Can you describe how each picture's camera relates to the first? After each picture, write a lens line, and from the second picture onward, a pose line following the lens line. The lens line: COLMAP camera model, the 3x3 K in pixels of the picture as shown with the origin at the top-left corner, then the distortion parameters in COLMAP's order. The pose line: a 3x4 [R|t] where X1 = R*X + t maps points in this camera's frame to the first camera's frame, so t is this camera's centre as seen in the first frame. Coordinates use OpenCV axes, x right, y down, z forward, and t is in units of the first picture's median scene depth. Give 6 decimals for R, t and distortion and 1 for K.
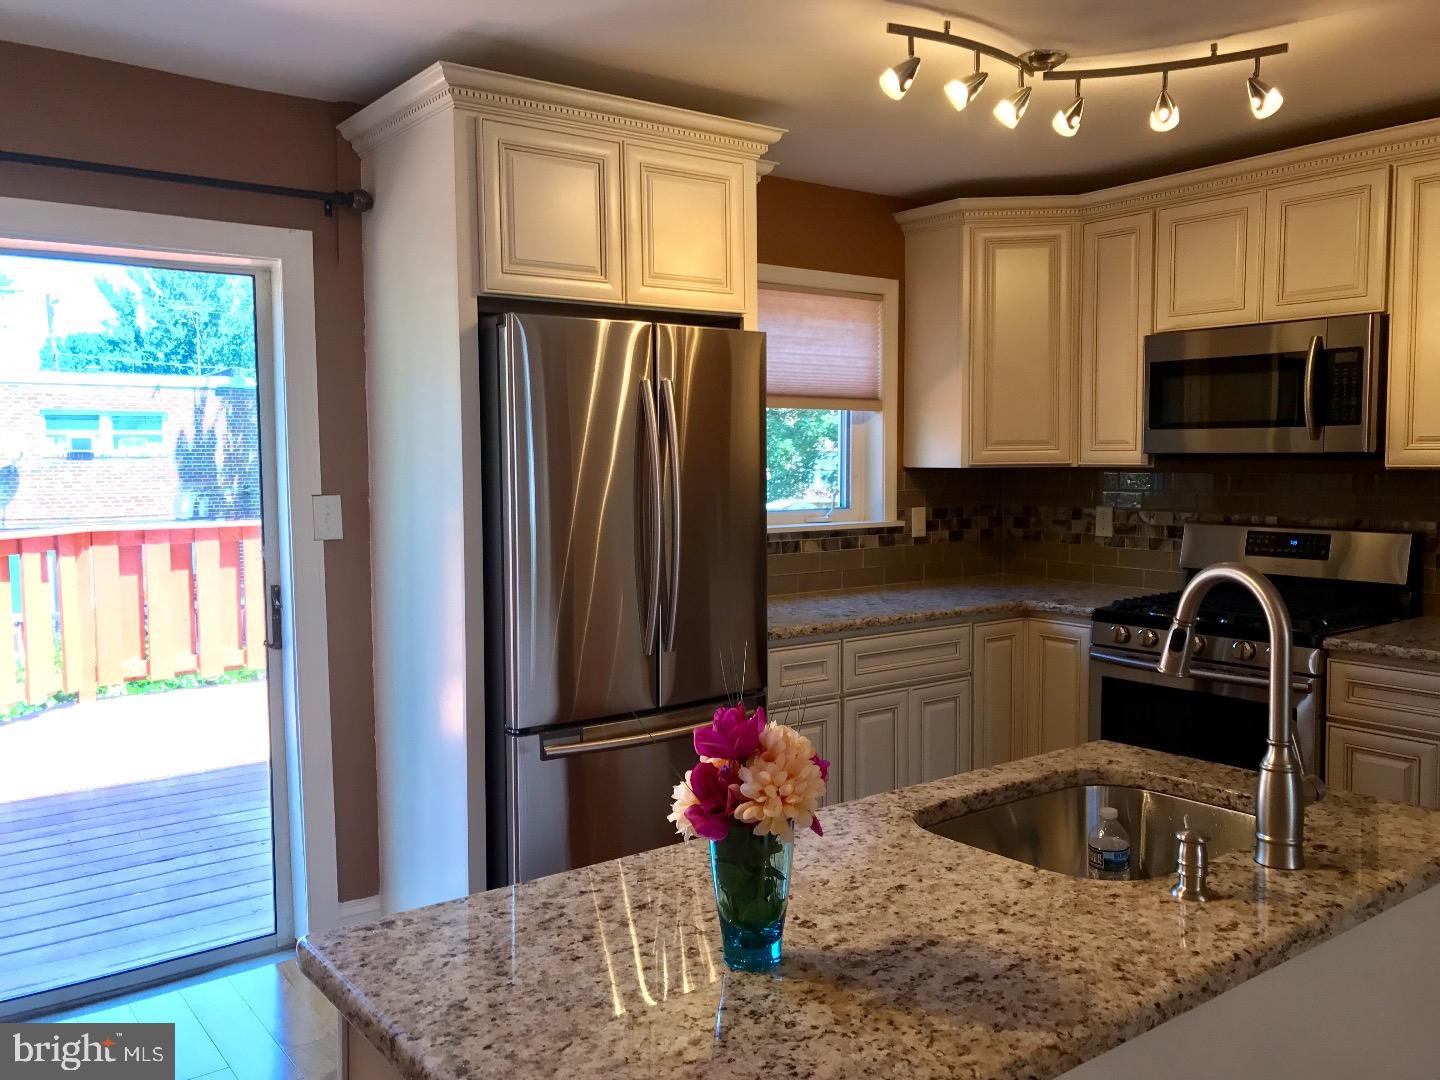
lens RADIAL K [[1184.6, 0, 688.0], [0, 1184.6, 532.6], [0, 0, 1]] dist [0.006248, -0.059178]
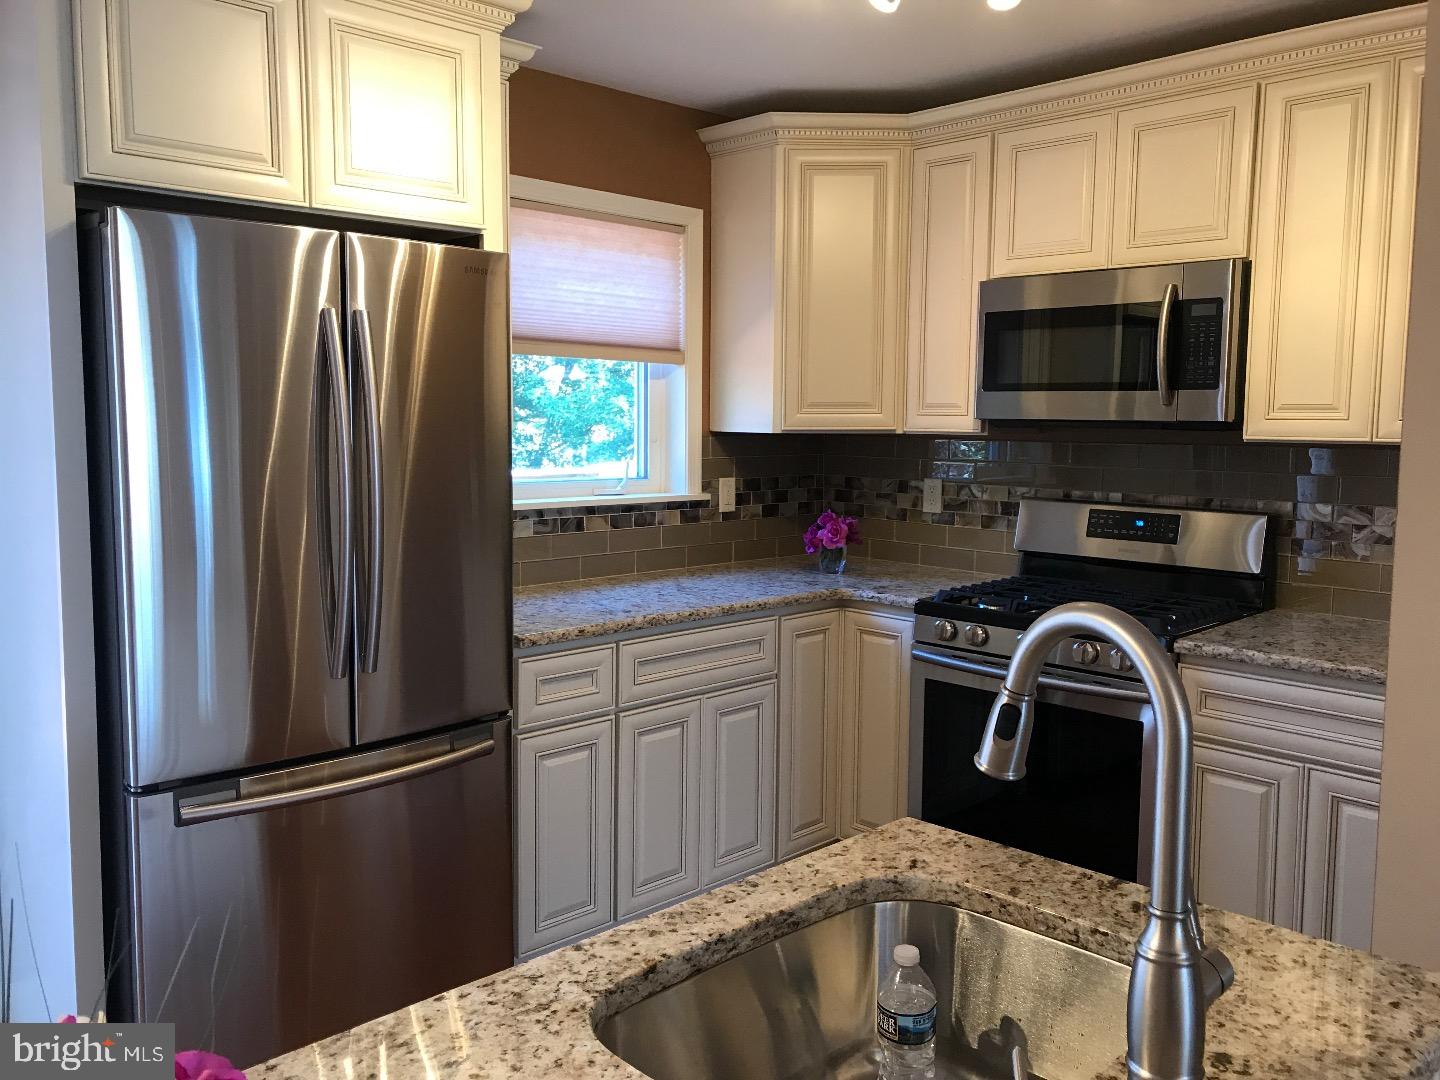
lens RADIAL K [[1199.4, 0, 720.0], [0, 1199.4, 540.0], [0, 0, 1]] dist [0.051225, -0.252013]
pose [[0.988232, 0.000853, 0.152963, 0.071728], [-0.006670, 0.999273, 0.037524, -0.011294], [-0.152820, -0.038102, 0.987519, 0.172495]]
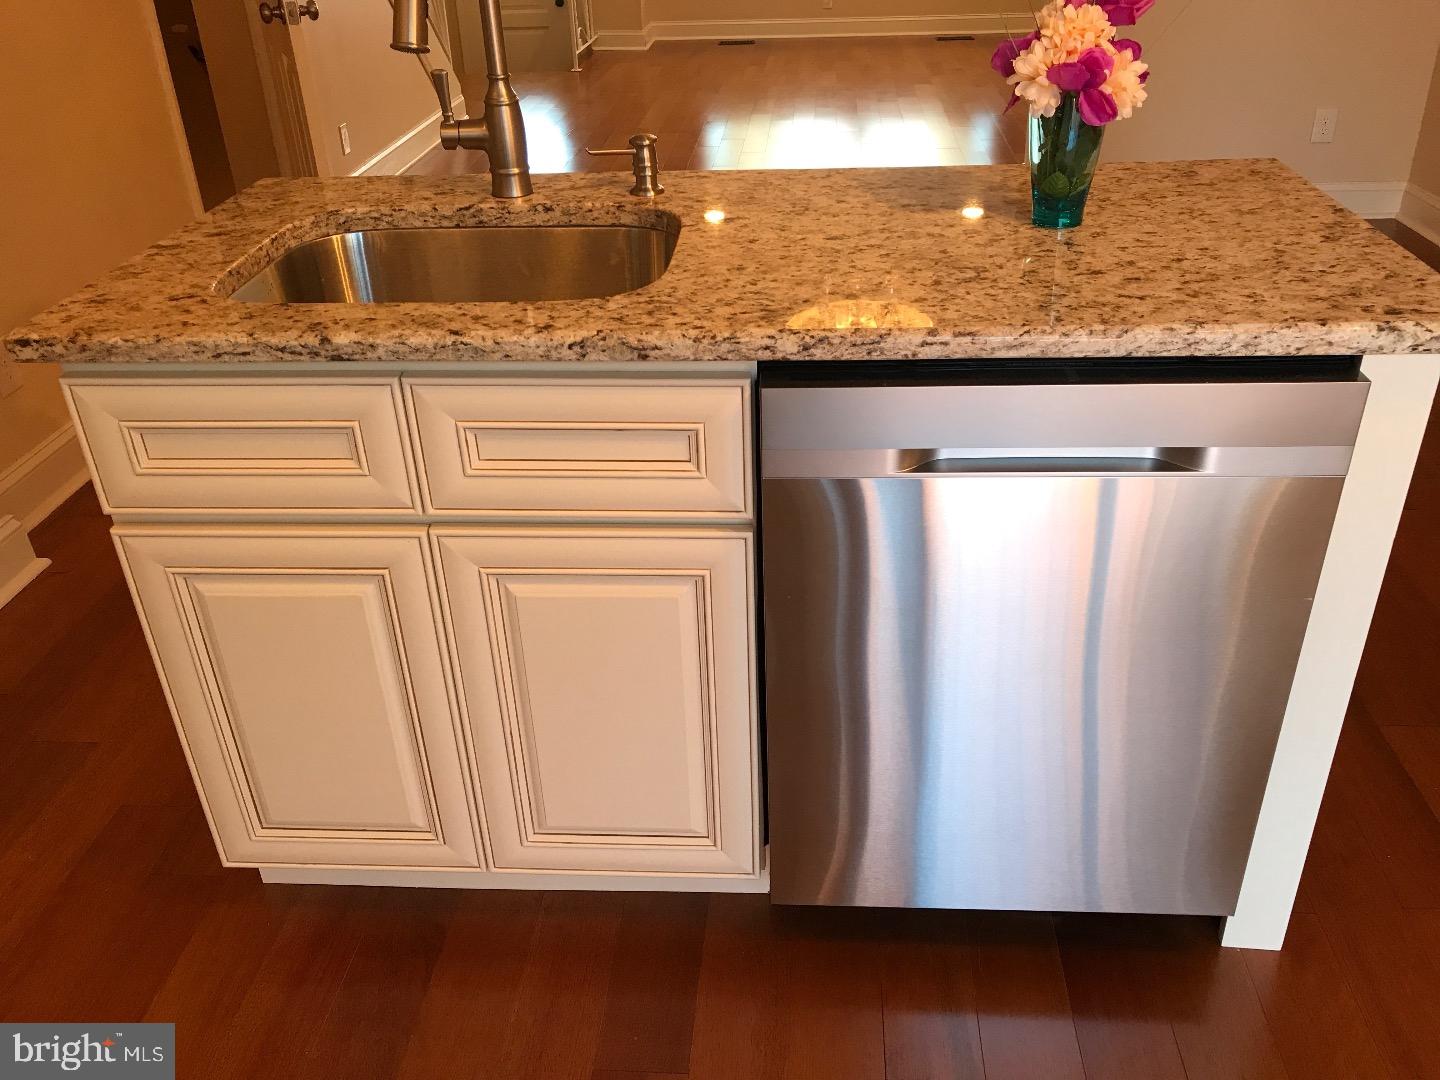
lens RADIAL K [[1186.7, 0, 720.0], [0, 1186.7, 540.0], [0, 0, 1]] dist [0.032425, -0.001825]
pose [[-0.765510, -0.296652, 0.570957, -0.147847], [0.077497, 0.838403, 0.539513, -0.013619], [-0.638740, 0.457250, -0.618816, 0.669239]]
